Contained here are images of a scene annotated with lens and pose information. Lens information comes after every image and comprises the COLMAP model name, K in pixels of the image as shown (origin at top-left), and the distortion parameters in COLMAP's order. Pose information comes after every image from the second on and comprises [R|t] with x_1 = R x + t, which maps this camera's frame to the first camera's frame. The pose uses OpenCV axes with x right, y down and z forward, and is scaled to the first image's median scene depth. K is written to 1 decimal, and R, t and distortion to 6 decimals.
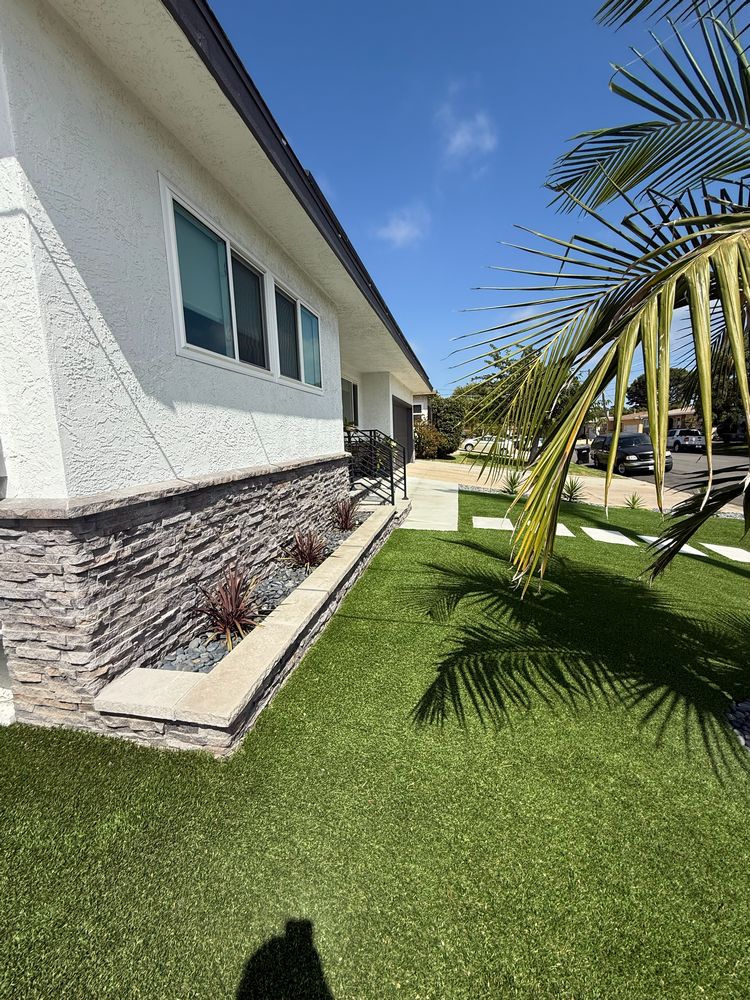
lens RADIAL K [[398.0, 0, 376.6], [0, 398.0, 497.6], [0, 0, 1]] dist [-0.000635, 0.000042]
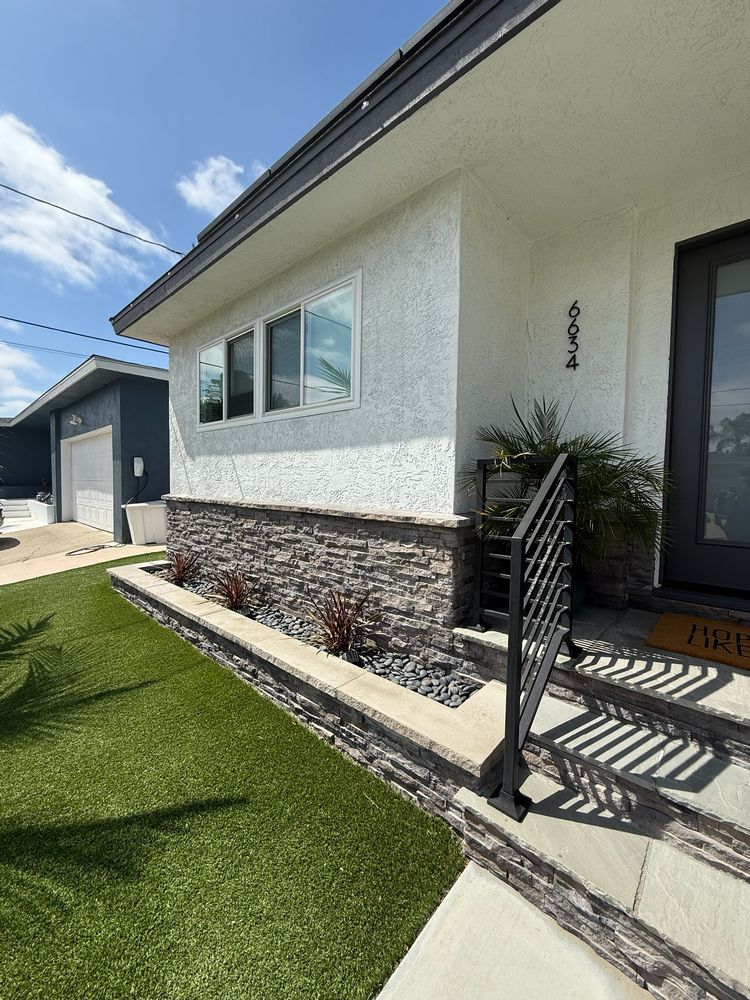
lens RADIAL K [[398.0, 0, 376.6], [0, 398.0, 497.6], [0, 0, 1]] dist [-0.000635, 0.000042]
pose [[-0.507982, 0.062442, -0.859102, 0.585011], [-0.128412, 0.980734, 0.147212, -0.346211], [0.851742, 0.185100, -0.490177, 2.148533]]
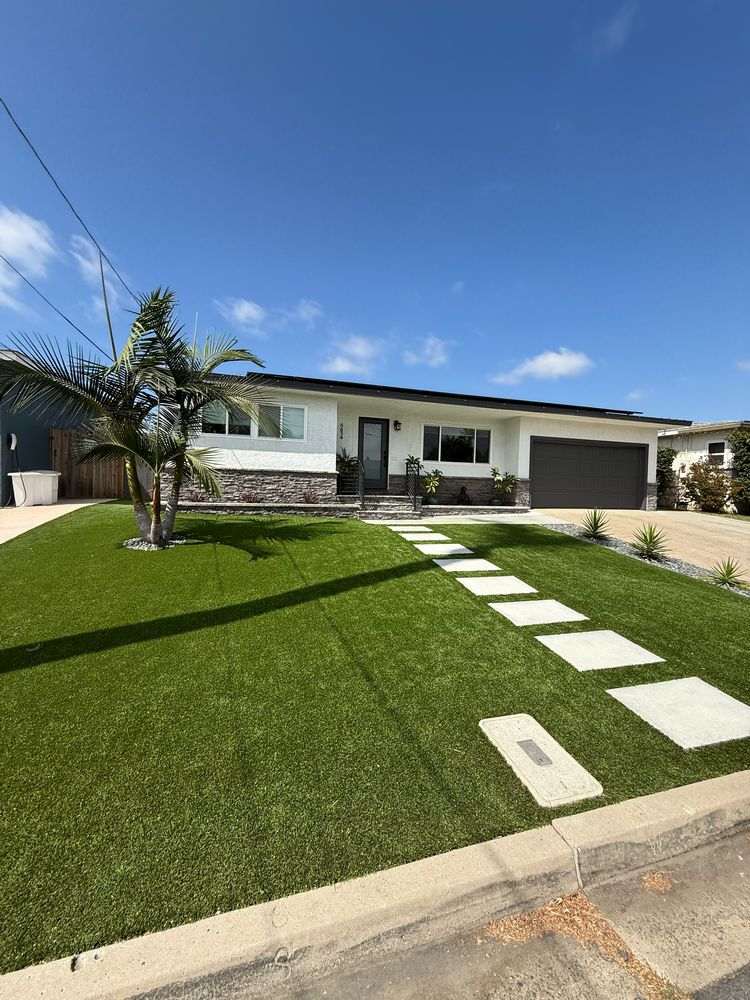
lens RADIAL K [[396.1, 0, 379.1], [0, 396.1, 502.2], [0, 0, 1]] dist [0.022835, -0.000008]
pose [[0.479806, 0.078035, -0.873897, 3.145987], [-0.177039, 0.984160, -0.009320, 0.017360], [0.859327, 0.159186, 0.486021, 0.561655]]
